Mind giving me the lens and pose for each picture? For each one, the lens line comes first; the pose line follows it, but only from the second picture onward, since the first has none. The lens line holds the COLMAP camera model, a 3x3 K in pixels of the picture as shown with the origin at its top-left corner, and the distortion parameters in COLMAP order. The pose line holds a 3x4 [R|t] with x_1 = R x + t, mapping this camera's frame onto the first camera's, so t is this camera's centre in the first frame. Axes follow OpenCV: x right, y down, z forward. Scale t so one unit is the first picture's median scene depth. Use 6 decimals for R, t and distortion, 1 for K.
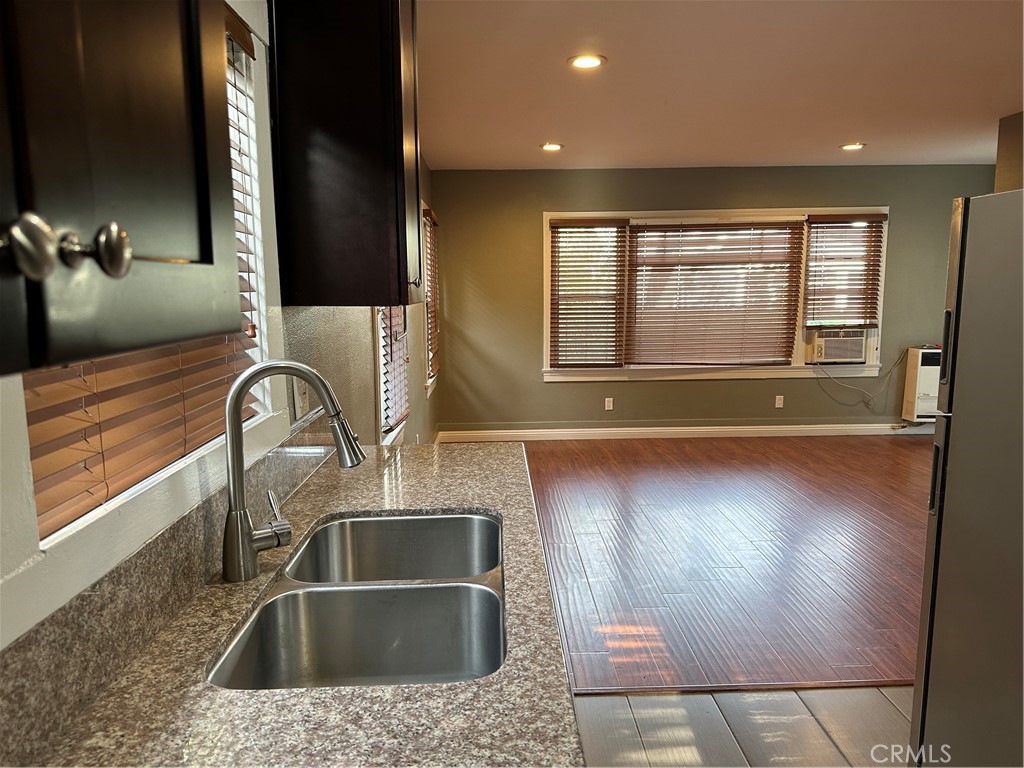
lens RADIAL K [[718.4, 0, 512.1], [0, 718.4, 387.2], [0, 0, 1]] dist [0.066395, 0.000466]
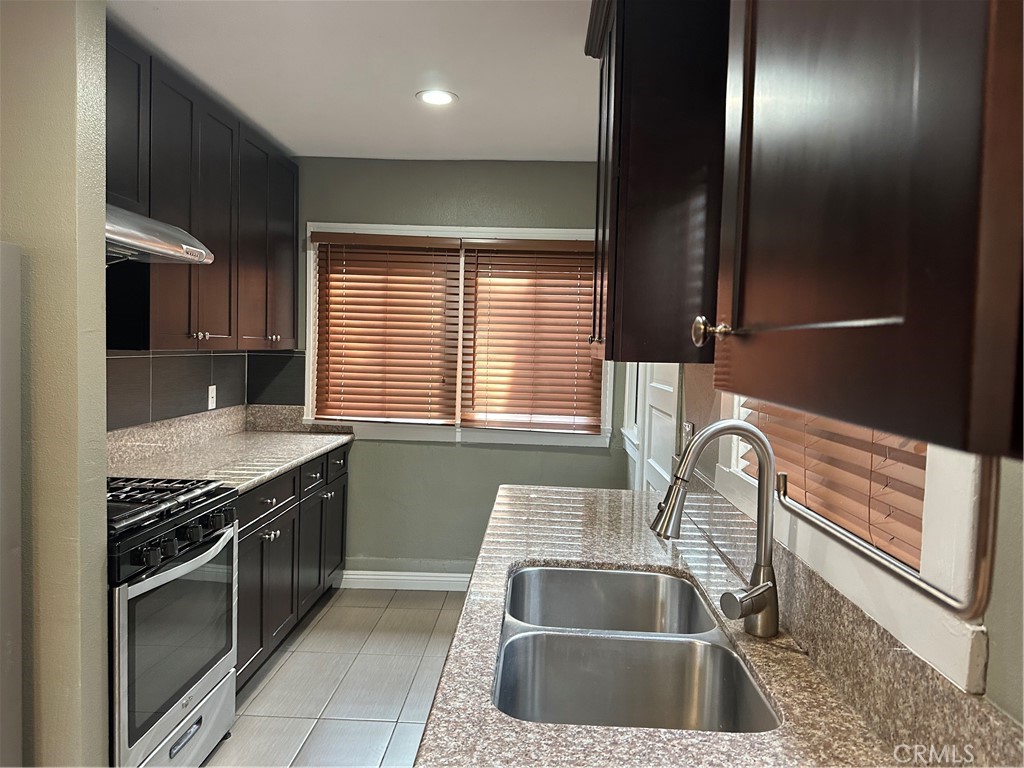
lens RADIAL K [[718.4, 0, 512.1], [0, 718.4, 387.2], [0, 0, 1]] dist [0.066395, 0.000466]
pose [[-0.997649, -0.021636, 0.065031, -0.047229], [-0.008501, 0.980600, 0.195836, -0.149457], [-0.068007, 0.194823, -0.978478, 1.077083]]
